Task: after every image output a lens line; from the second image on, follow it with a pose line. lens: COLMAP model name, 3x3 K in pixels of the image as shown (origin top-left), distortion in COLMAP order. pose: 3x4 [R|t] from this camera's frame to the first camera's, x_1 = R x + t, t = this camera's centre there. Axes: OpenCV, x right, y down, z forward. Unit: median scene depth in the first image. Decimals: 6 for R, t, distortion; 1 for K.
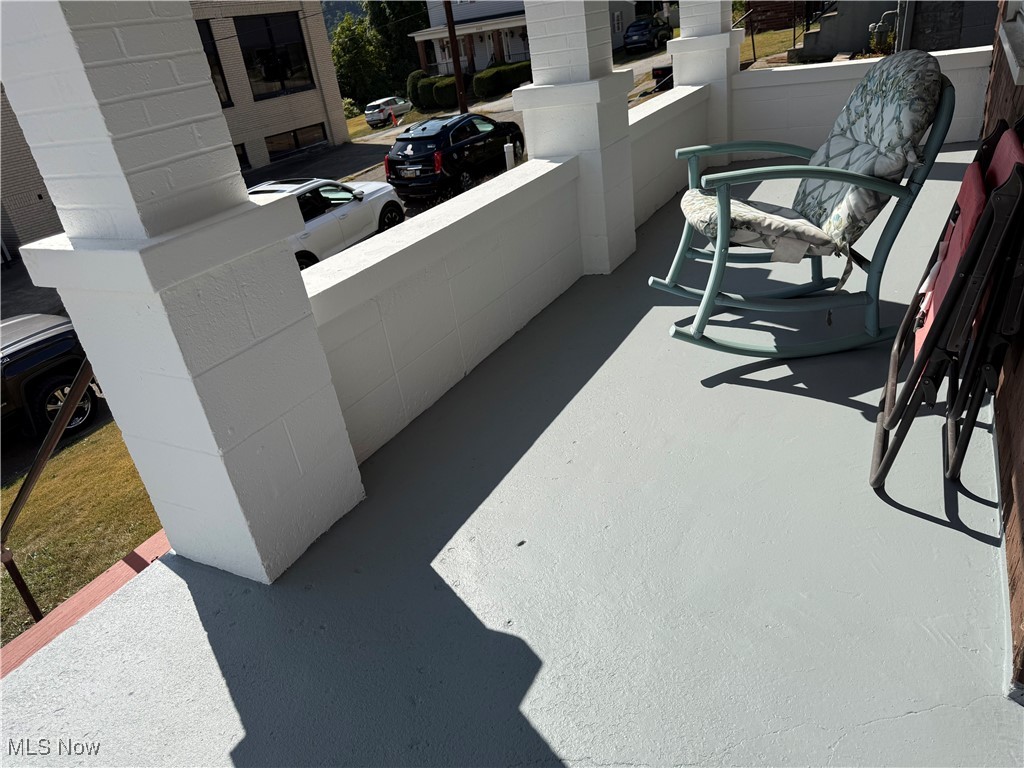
lens RADIAL K [[721.3, 0, 512.0], [0, 721.3, 384.0], [0, 0, 1]] dist [0.000457, 0.000326]
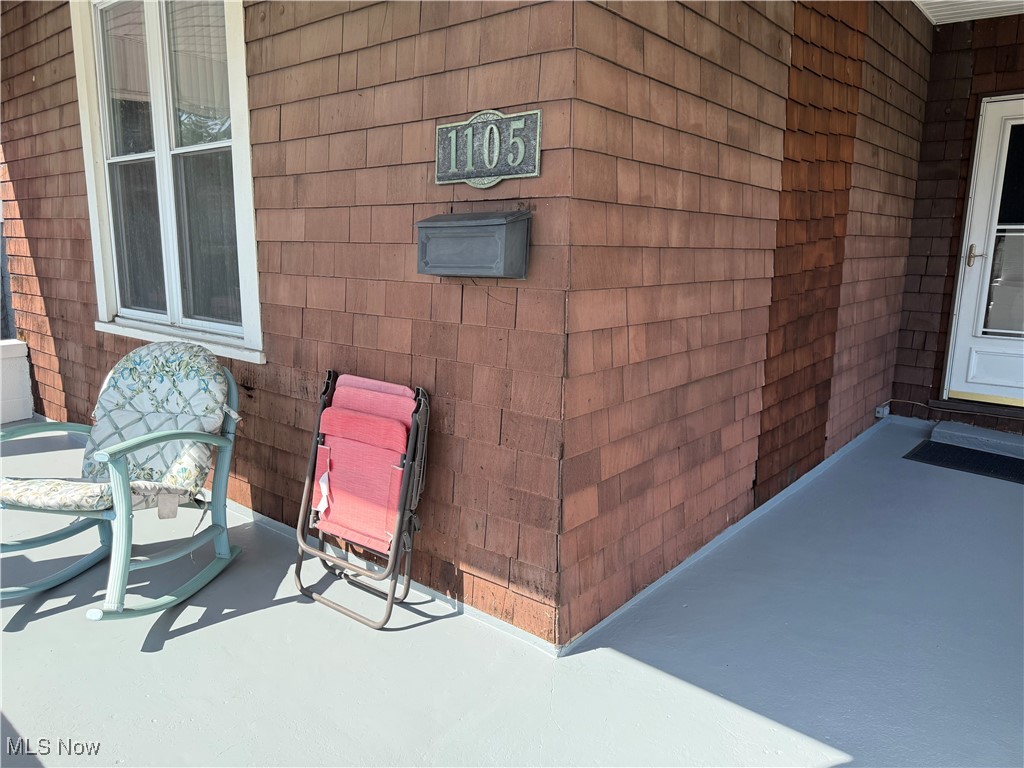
lens RADIAL K [[721.3, 0, 512.0], [0, 721.3, 384.0], [0, 0, 1]] dist [0.000457, 0.000326]
pose [[0.199892, -0.044351, 0.978814, -0.592352], [0.405342, 0.913227, -0.041399, -0.093617], [-0.892043, 0.405030, 0.200524, 0.229171]]
